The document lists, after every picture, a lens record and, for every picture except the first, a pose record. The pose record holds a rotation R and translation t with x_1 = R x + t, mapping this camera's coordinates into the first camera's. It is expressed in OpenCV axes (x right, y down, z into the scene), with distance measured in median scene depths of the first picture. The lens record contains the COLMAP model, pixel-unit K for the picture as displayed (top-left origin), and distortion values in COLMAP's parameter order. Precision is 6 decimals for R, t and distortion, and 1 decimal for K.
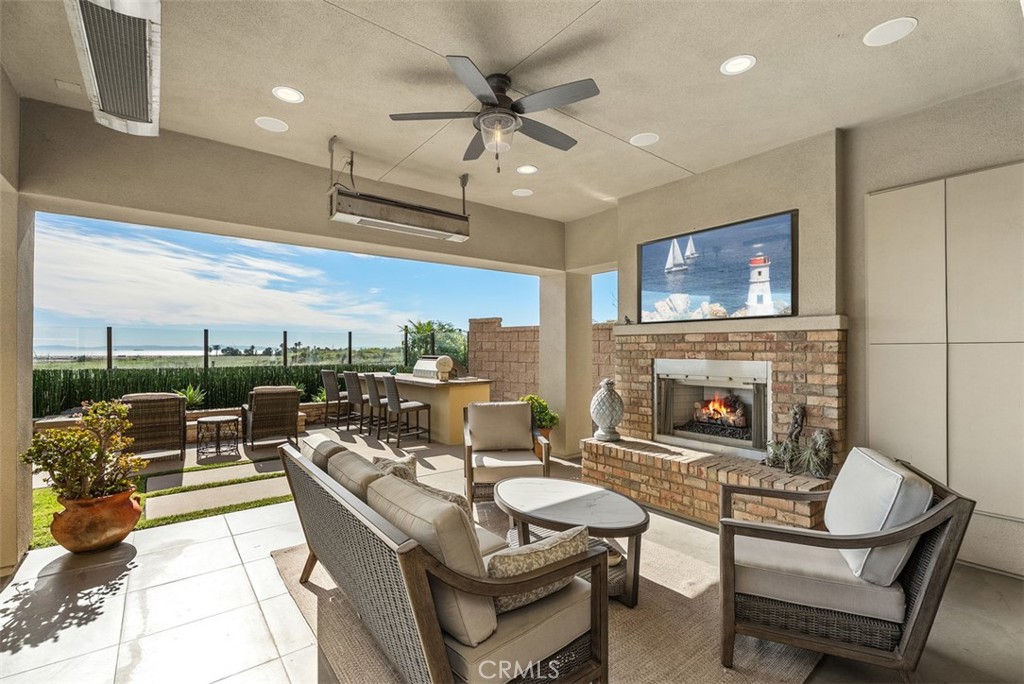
lens RADIAL K [[457.1, 0, 503.4], [0, 457.1, 348.5], [0, 0, 1]] dist [-0.002407, -0.000868]
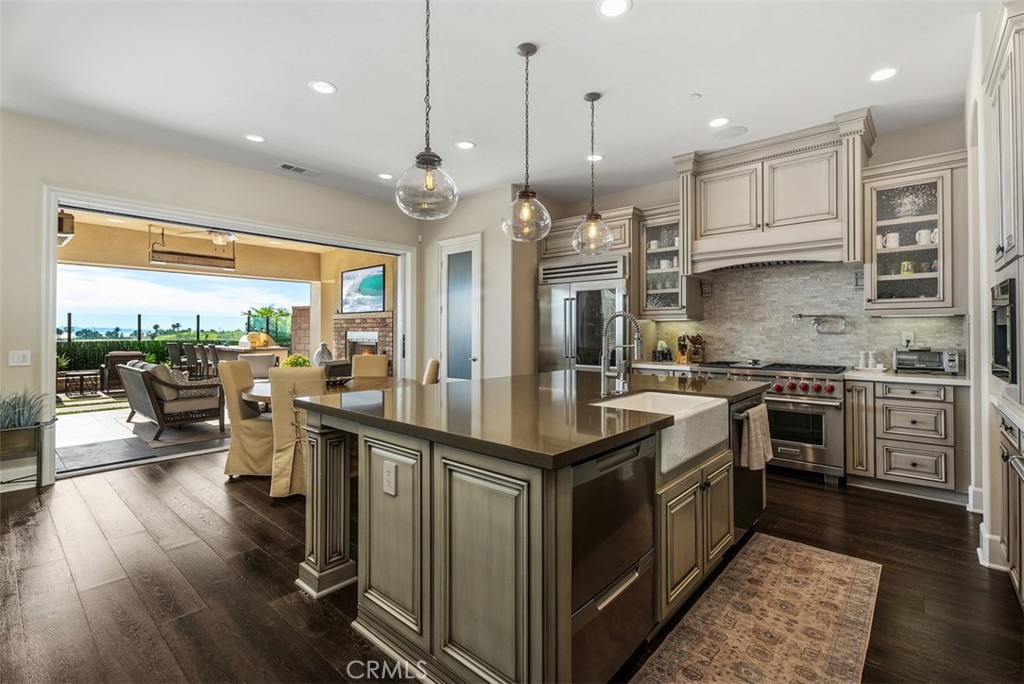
lens RADIAL K [[457.1, 0, 514.9], [0, 457.1, 326.0], [0, 0, 1]] dist [-0.002407, -0.000868]
pose [[0.976923, -0.000911, 0.213591, 0.486986], [0.002742, 0.999962, -0.008277, 0.013156], [-0.213575, 0.008672, 0.976888, -0.837860]]
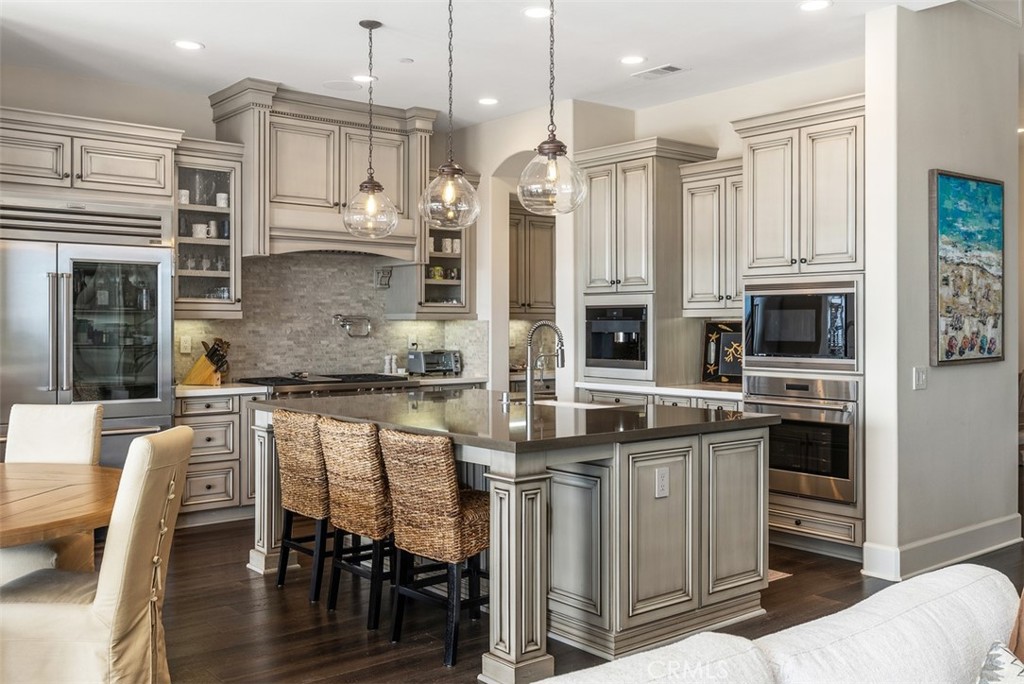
lens RADIAL K [[933.2, 0, 515.5], [0, 933.2, 331.7], [0, 0, 1]] dist [0.006225, 0.000000]
pose [[-0.040312, -0.010320, 0.999134, -0.183042], [-0.003564, 0.999942, 0.010185, -0.001461], [-0.999181, -0.003151, -0.040347, -0.393192]]
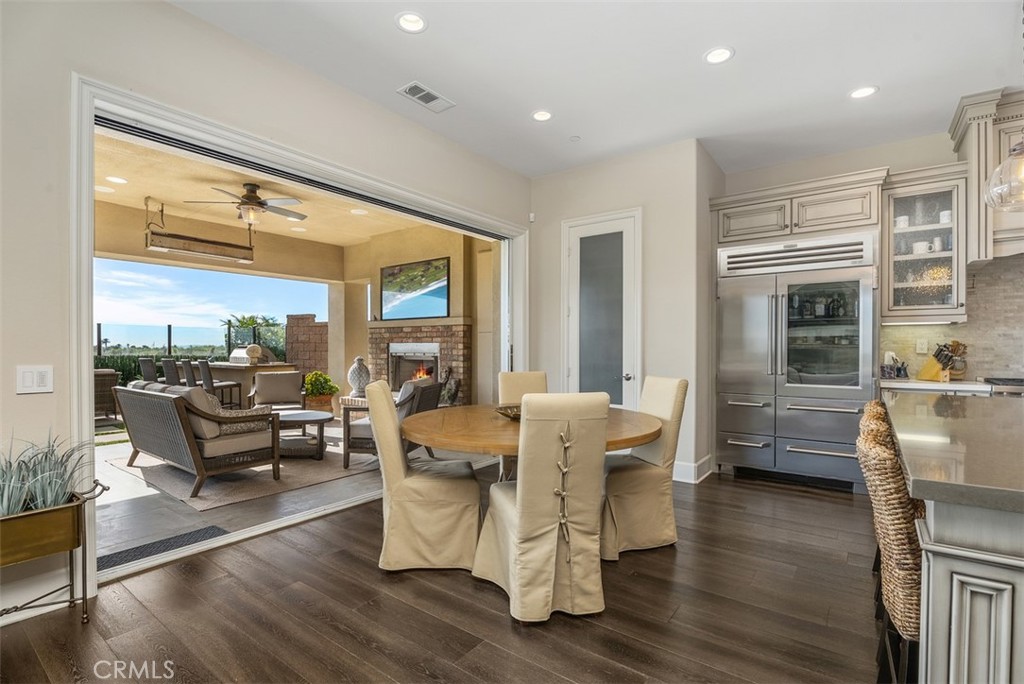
lens RADIAL K [[479.7, 0, 508.8], [0, 479.7, 350.1], [0, 0, 1]] dist [-0.016347, -0.001199]
pose [[0.959688, -0.005178, 0.281021, 0.208229], [0.002769, 0.999956, 0.008966, 0.025739], [-0.281055, -0.007826, 0.959660, -0.534127]]
